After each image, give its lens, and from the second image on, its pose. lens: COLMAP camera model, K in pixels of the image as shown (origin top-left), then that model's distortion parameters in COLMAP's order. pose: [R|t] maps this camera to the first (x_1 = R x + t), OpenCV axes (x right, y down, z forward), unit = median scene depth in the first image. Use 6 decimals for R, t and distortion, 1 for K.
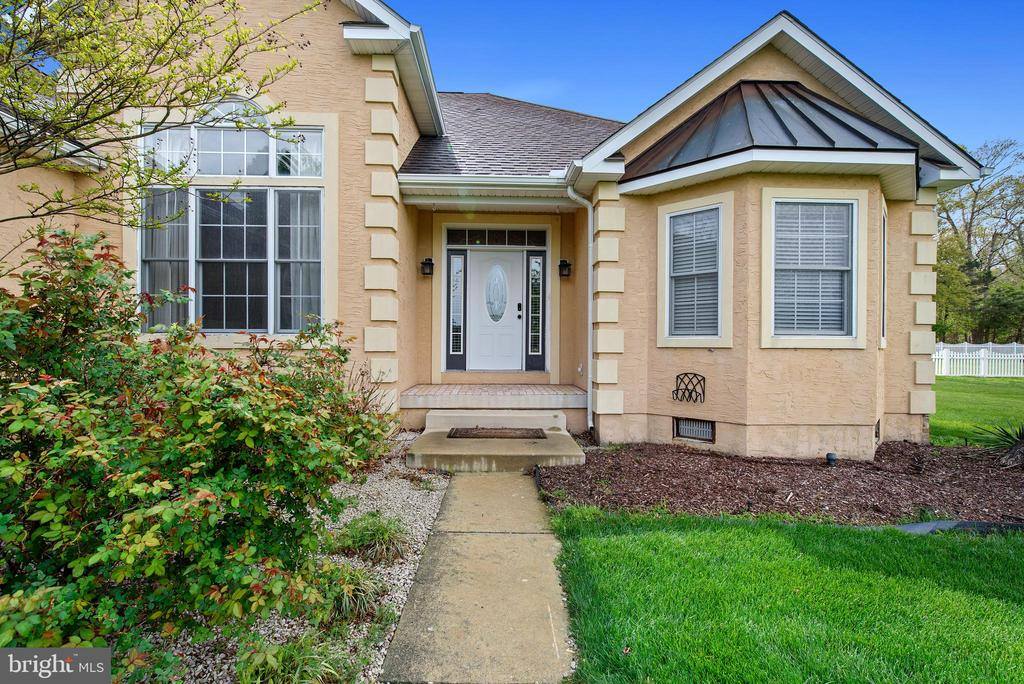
lens RADIAL K [[444.0, 0, 512.0], [0, 444.0, 342.0], [0, 0, 1]] dist [-0.000535, 0.000010]
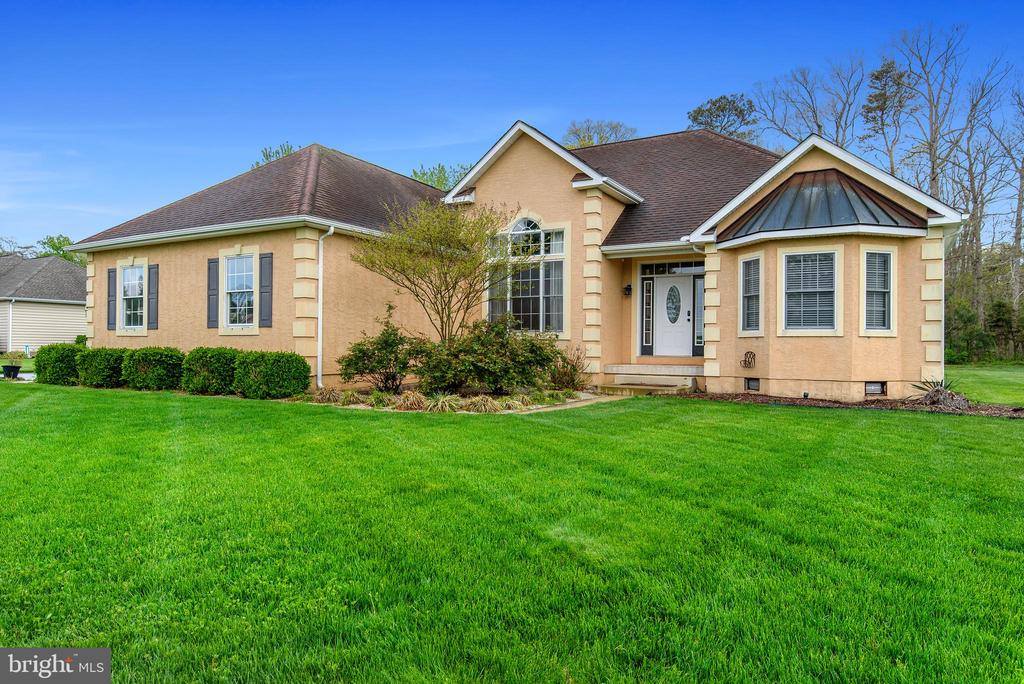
lens RADIAL K [[666.0, 0, 512.0], [0, 666.0, 342.0], [0, 0, 1]] dist [-0.000944, -0.000242]
pose [[0.851744, -0.005130, -0.523933, 0.930097], [-0.002361, 0.999904, -0.013628, 0.065911], [0.523953, 0.012845, 0.851650, -1.648935]]
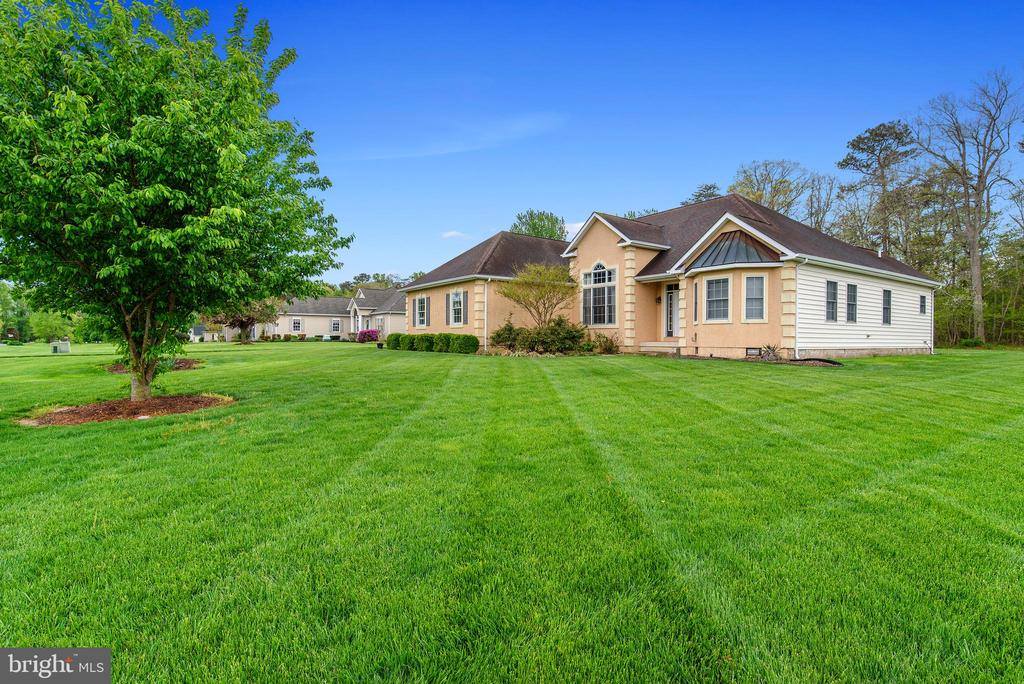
lens RADIAL K [[513.1, 0, 512.0], [0, 513.1, 342.0], [0, 0, 1]] dist [-0.002961, -0.000530]
pose [[0.554315, -0.001329, -0.832306, 2.626807], [-0.000842, 0.999997, -0.002157, 0.139002], [0.832307, 0.001896, 0.554312, -2.072312]]
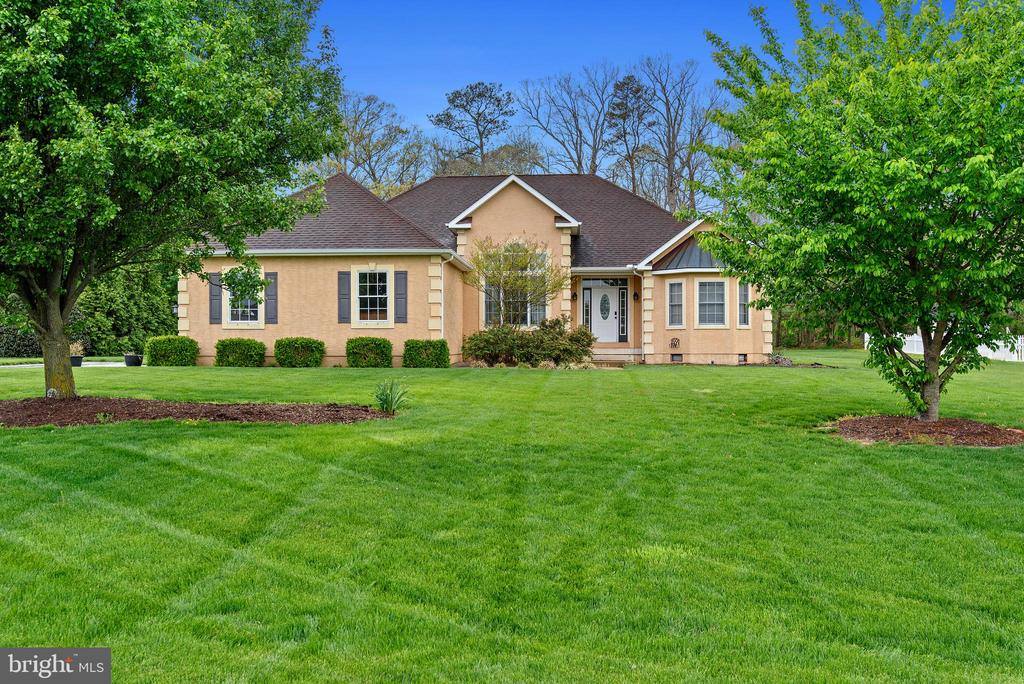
lens RADIAL K [[857.7, 0, 512.0], [0, 857.7, 342.0], [0, 0, 1]] dist [0.002828, -0.000083]
pose [[0.995238, -0.008246, -0.097128, -0.110889], [0.007863, 0.999960, -0.004326, 0.105253], [0.097160, 0.003542, 0.995263, -4.465157]]
